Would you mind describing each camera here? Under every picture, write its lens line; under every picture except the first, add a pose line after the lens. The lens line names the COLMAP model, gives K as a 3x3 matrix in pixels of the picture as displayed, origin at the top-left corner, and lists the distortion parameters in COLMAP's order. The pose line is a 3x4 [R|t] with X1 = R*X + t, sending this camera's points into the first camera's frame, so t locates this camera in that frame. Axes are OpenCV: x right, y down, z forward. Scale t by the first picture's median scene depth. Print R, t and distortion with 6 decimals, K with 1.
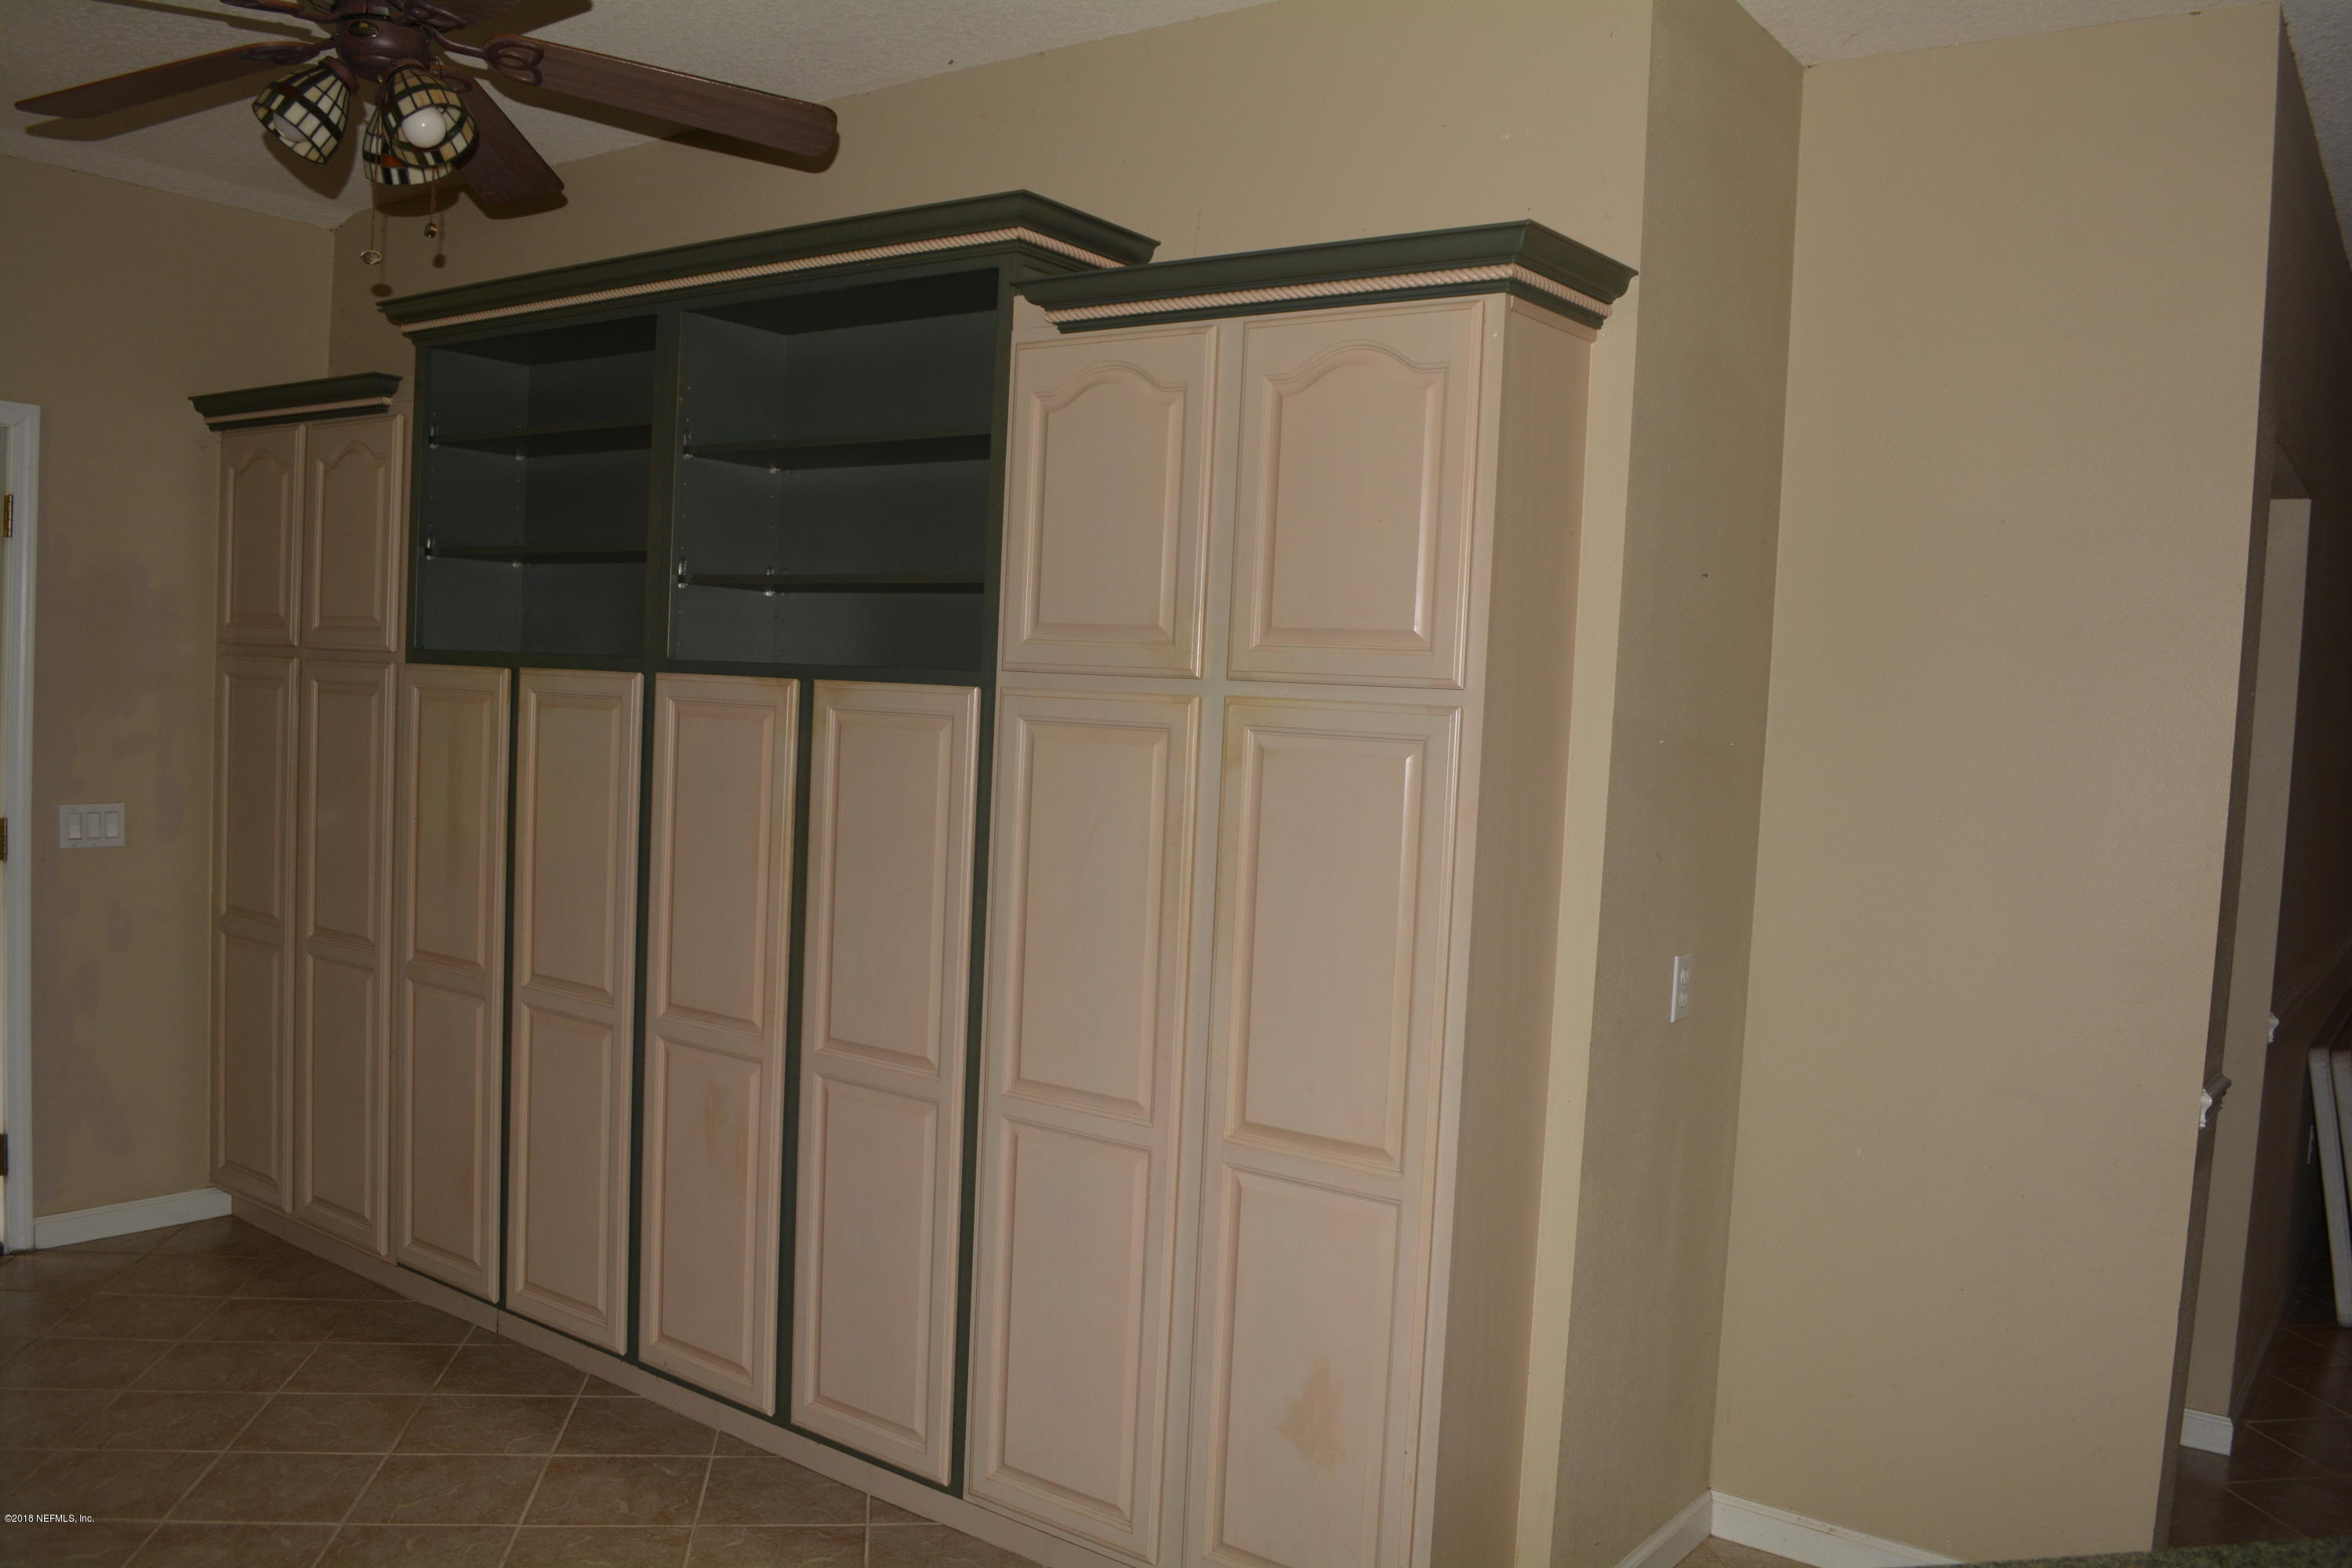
lens RADIAL K [[1849.2, 0, 1194.2], [0, 1849.2, 794.0], [0, 0, 1]] dist [-0.086206, 0.014665]
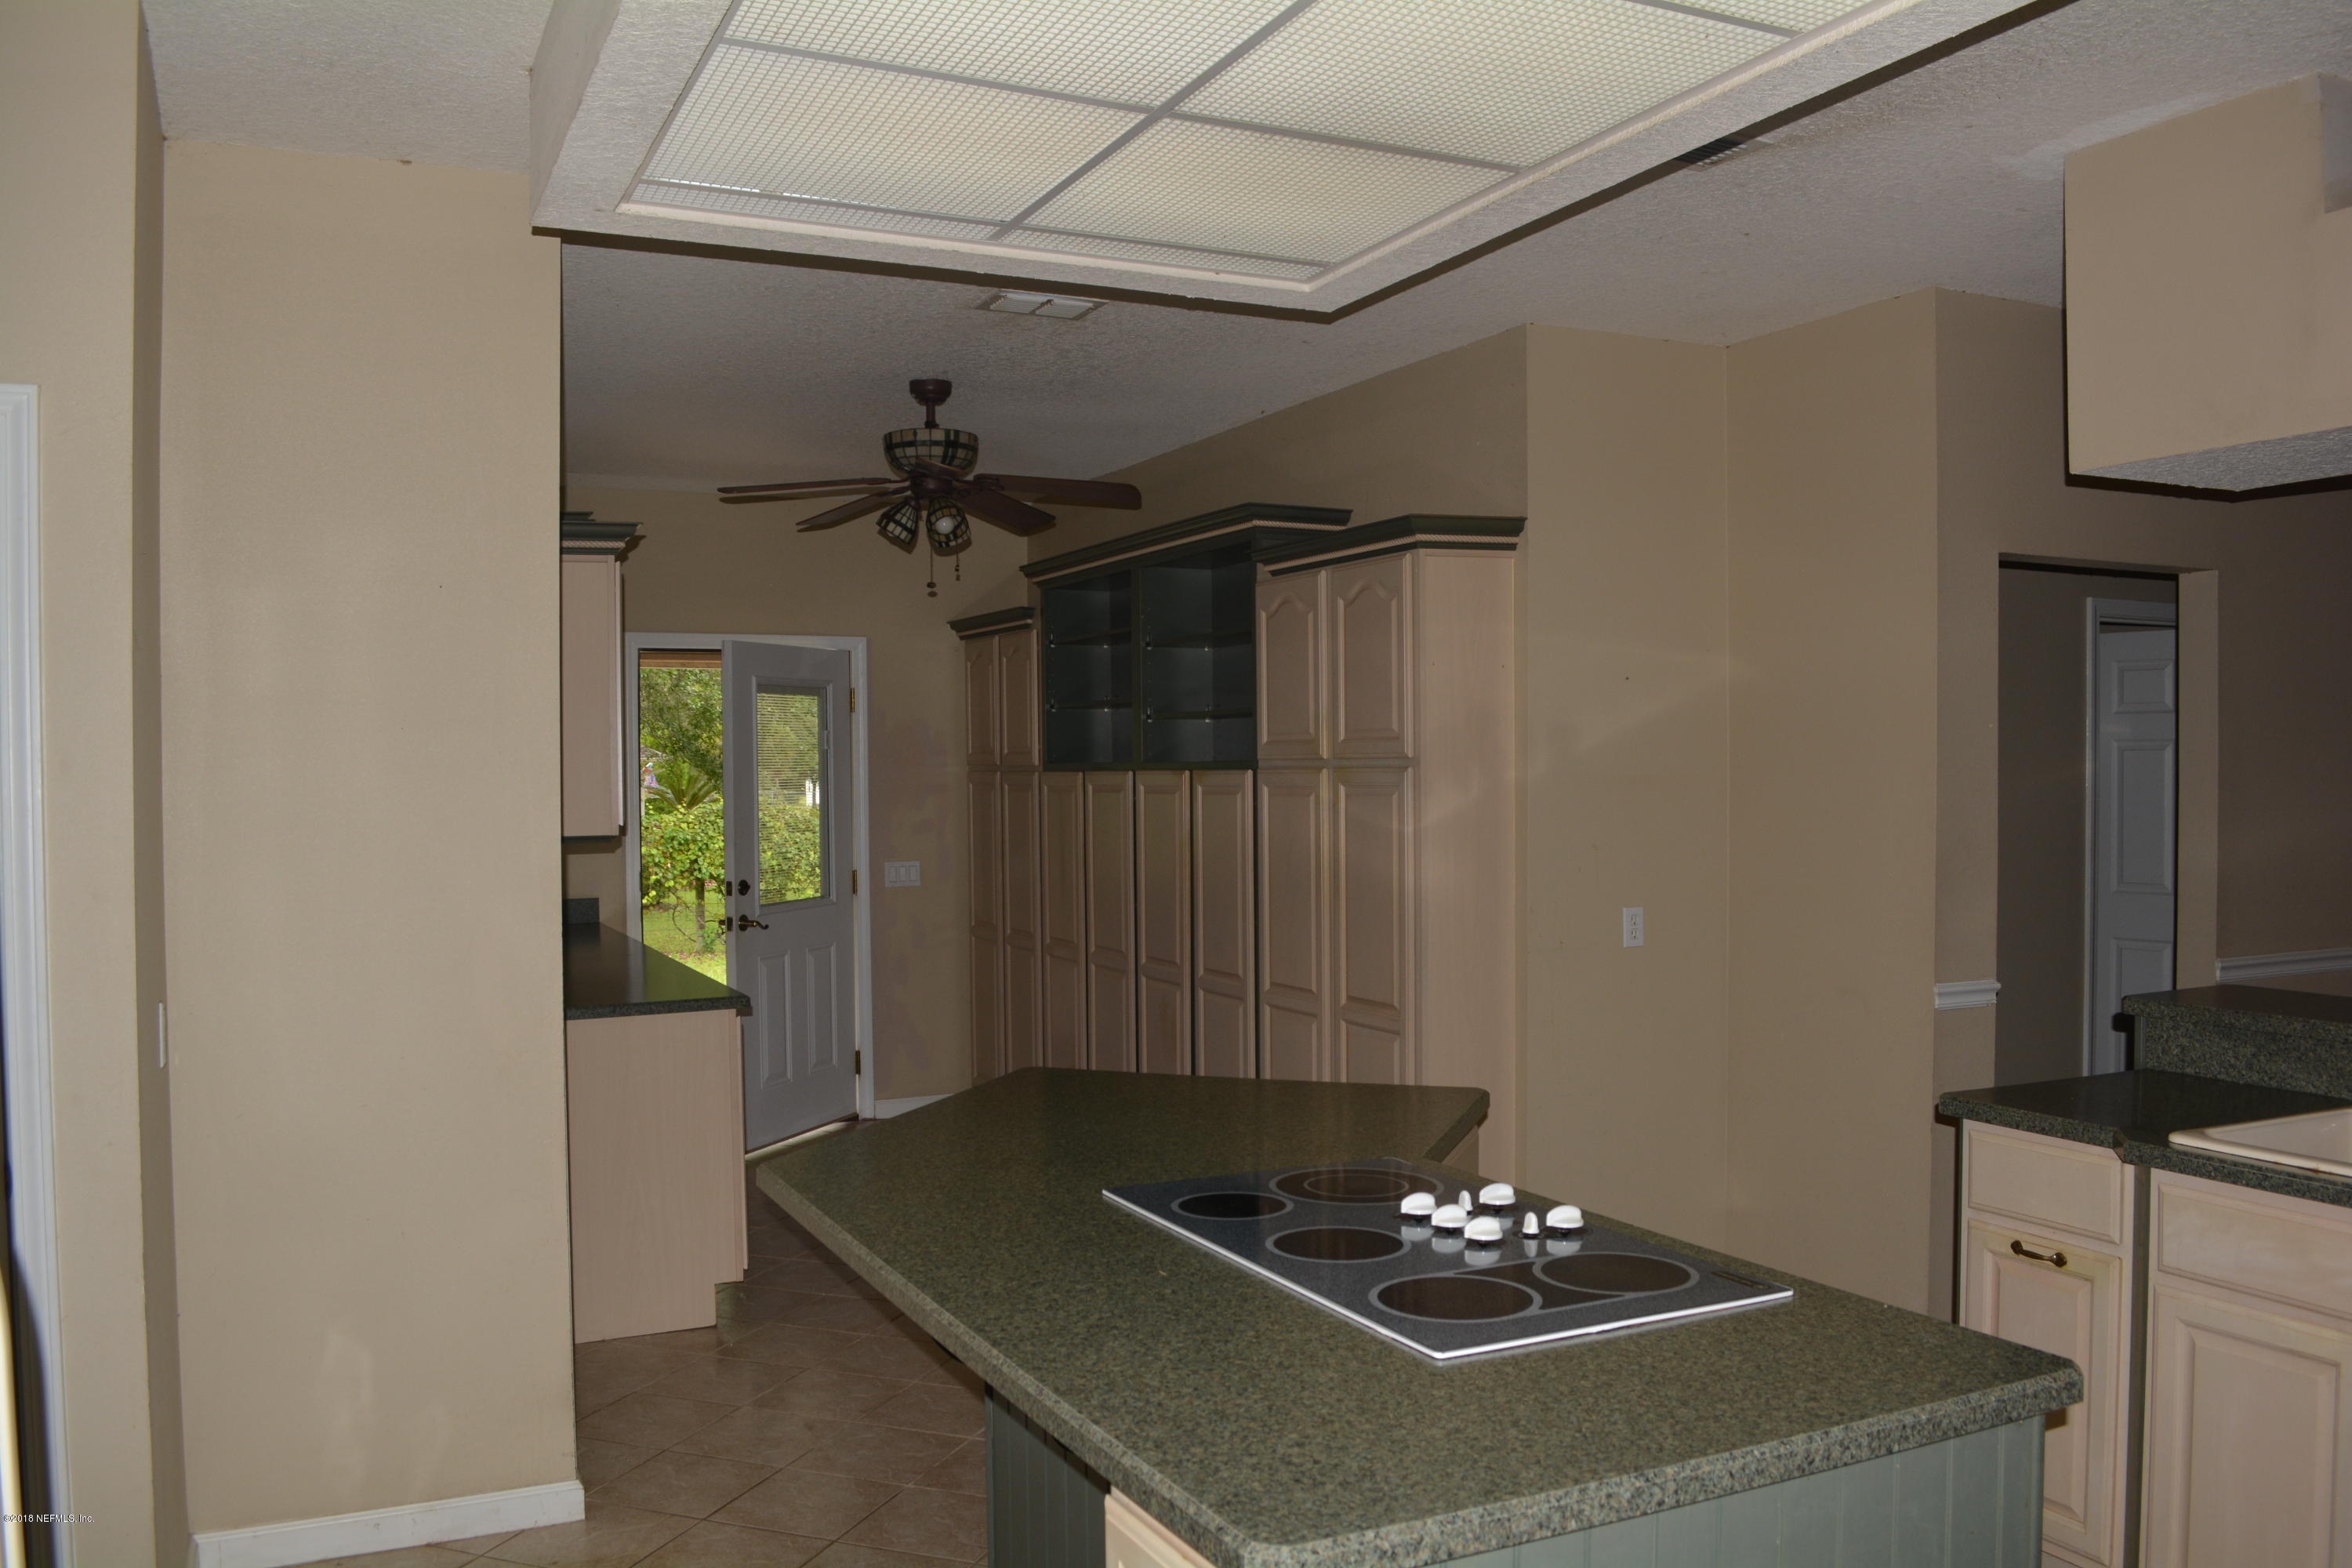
lens RADIAL K [[1849.2, 0, 1194.2], [0, 1849.2, 794.0], [0, 0, 1]] dist [-0.086206, 0.014665]
pose [[0.880836, -0.047645, -0.471017, 0.524620], [0.025689, 0.998267, -0.052940, 0.046494], [0.472723, 0.034531, 0.880534, -0.483064]]
